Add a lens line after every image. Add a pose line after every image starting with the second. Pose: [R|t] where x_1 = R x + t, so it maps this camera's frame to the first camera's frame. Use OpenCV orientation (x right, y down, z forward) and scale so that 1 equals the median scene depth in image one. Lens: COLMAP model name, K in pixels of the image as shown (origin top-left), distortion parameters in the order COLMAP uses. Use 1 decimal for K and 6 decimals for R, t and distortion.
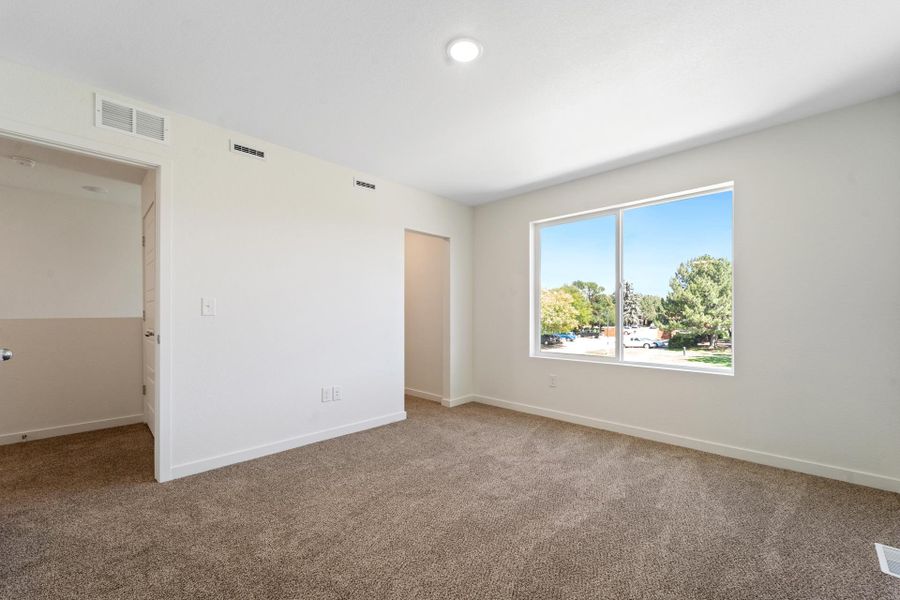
lens RADIAL K [[369.3, 0, 450.7], [0, 369.3, 315.9], [0, 0, 1]] dist [0.000910, 0.000050]
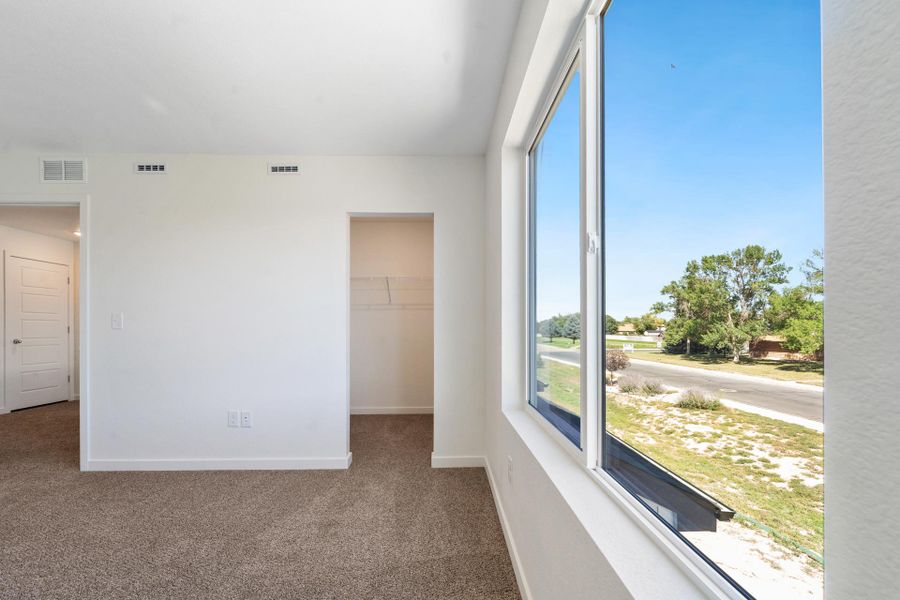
lens RADIAL K [[377.2, 0, 454.7], [0, 377.2, 326.9], [0, 0, 1]] dist [-0.001595, -0.000507]
pose [[0.713128, -0.001726, -0.701032, 0.753191], [-0.003256, 0.999978, -0.005774, -0.003687], [0.701026, 0.006400, 0.713107, 0.816259]]
